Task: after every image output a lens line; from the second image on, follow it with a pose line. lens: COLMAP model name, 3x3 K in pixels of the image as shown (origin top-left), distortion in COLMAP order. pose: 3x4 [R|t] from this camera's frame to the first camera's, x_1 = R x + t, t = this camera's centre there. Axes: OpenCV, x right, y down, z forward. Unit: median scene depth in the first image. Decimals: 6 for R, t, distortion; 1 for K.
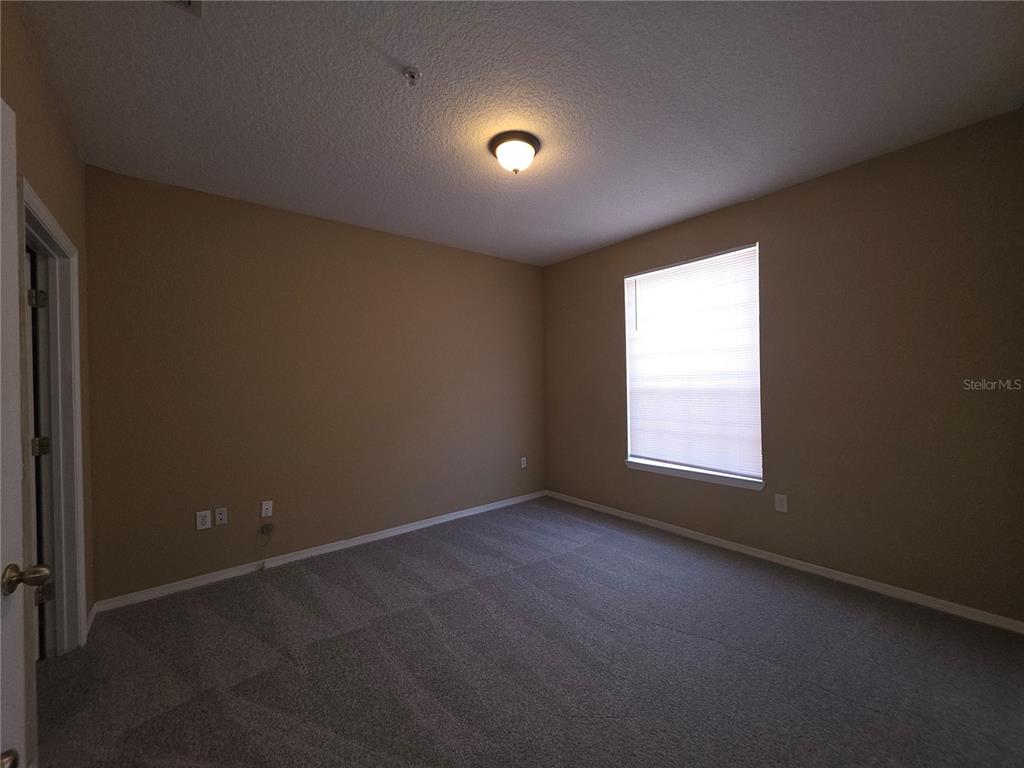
lens RADIAL K [[406.7, 0, 519.2], [0, 406.7, 383.3], [0, 0, 1]] dist [0.014901, -0.000034]
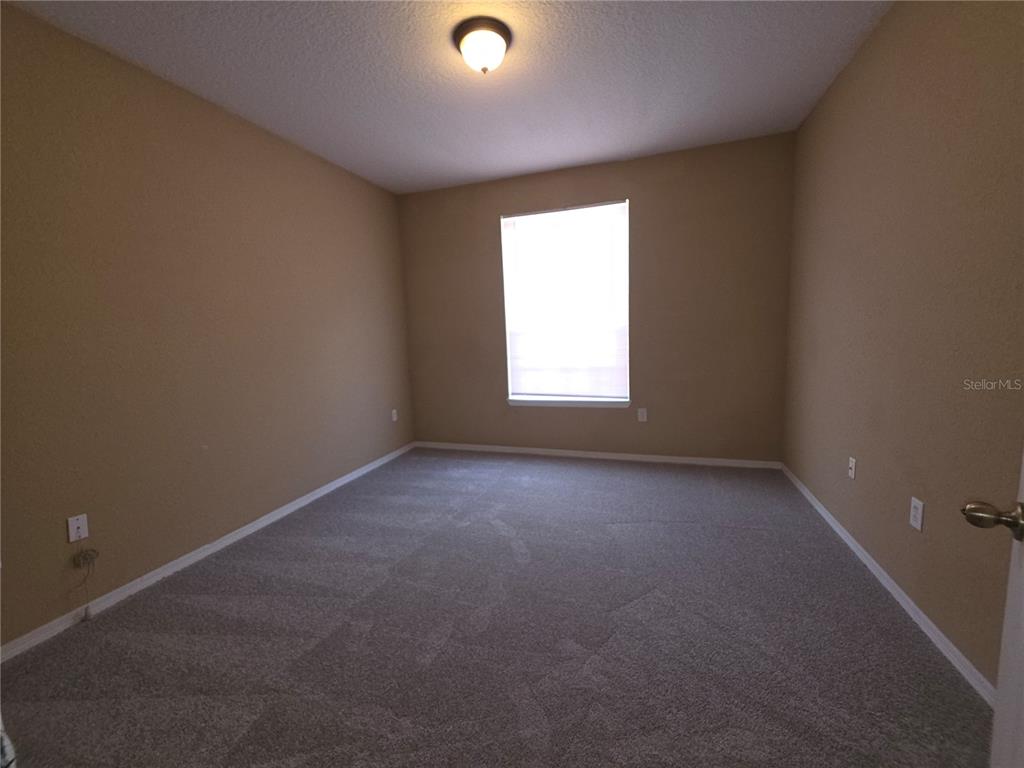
lens RADIAL K [[406.7, 0, 519.2], [0, 406.7, 383.3], [0, 0, 1]] dist [0.014901, -0.000034]
pose [[0.849788, -0.084945, 0.520235, -0.323000], [0.023970, 0.992137, 0.122844, 0.025845], [-0.526579, -0.091921, 0.845142, 0.125184]]
